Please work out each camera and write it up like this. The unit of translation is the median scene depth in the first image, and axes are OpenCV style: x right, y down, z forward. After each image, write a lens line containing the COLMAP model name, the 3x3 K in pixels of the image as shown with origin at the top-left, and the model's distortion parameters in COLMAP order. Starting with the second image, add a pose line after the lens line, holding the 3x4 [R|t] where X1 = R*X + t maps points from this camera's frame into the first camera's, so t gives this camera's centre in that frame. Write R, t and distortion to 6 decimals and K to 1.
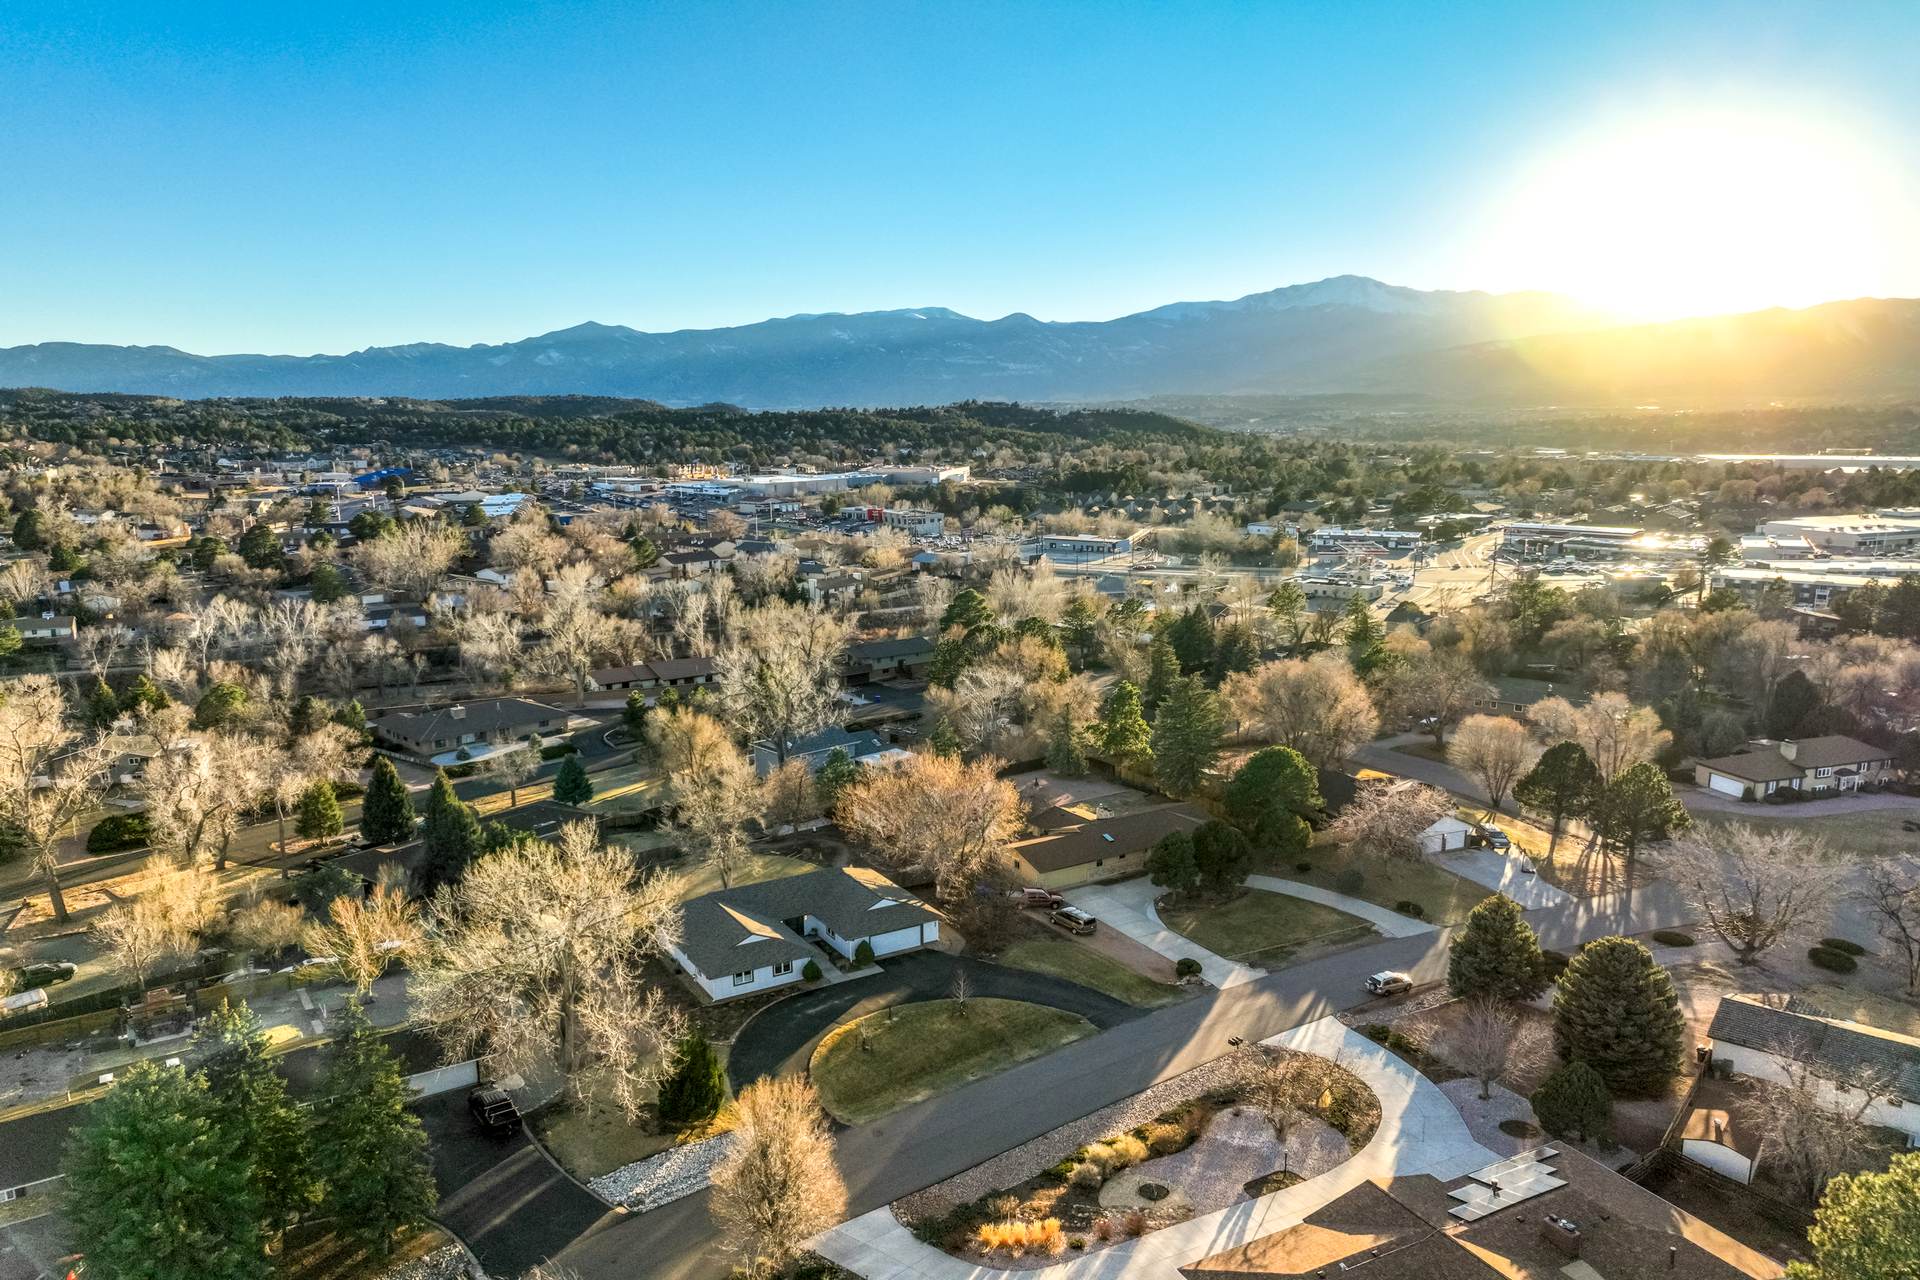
lens RADIAL K [[1337.8, 0, 968.2], [0, 1337.8, 704.6], [0, 0, 1]] dist [0.000981, 0.018838]
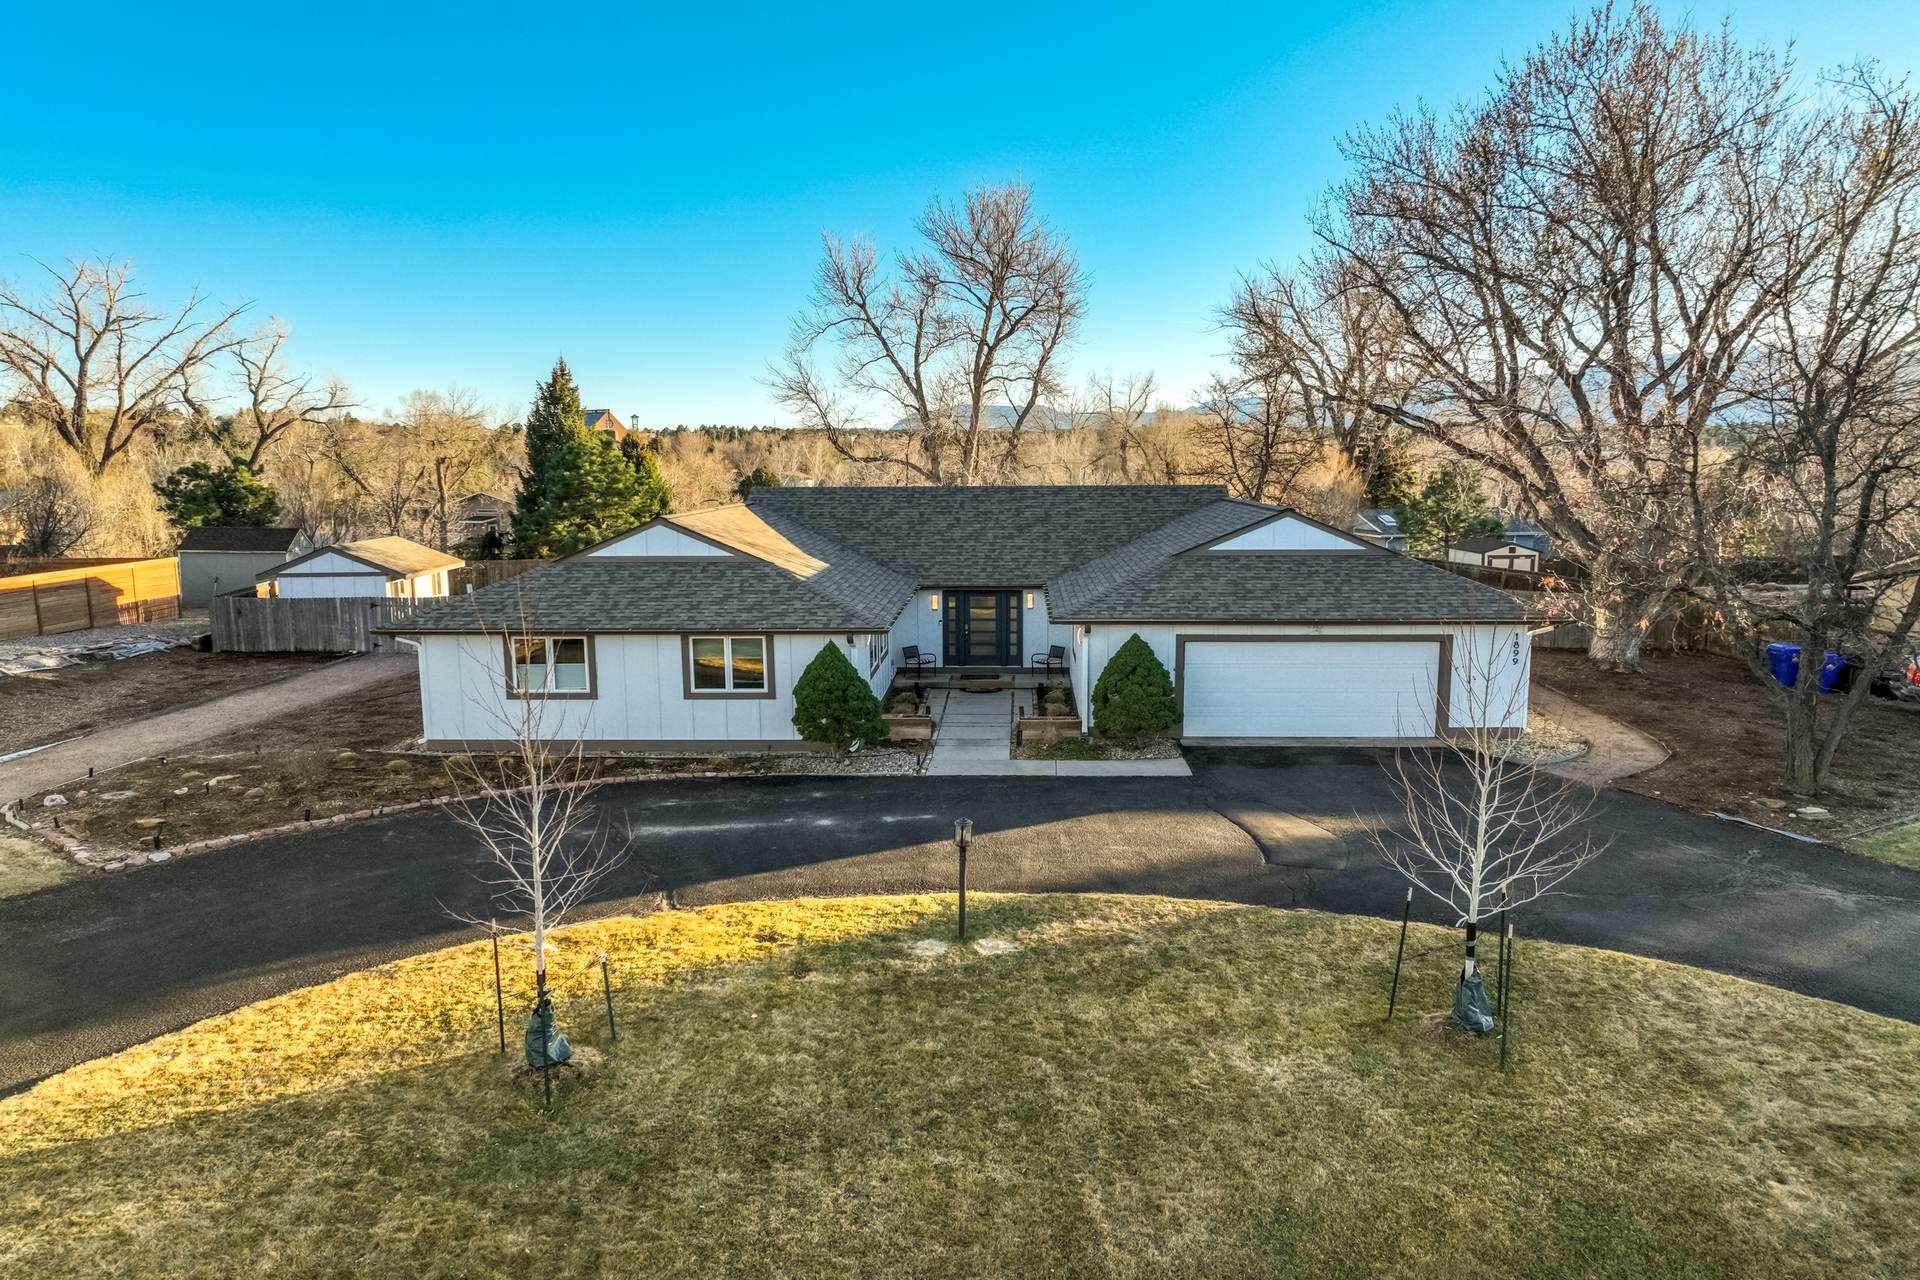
lens RADIAL K [[1337.8, 0, 968.2], [0, 1337.8, 704.6], [0, 0, 1]] dist [0.000981, 0.018838]
pose [[0.836017, 0.099354, -0.539633, 0.017351], [-0.119739, 0.992802, -0.002716, 0.161779], [0.535479, 0.066886, 0.841896, 0.673776]]
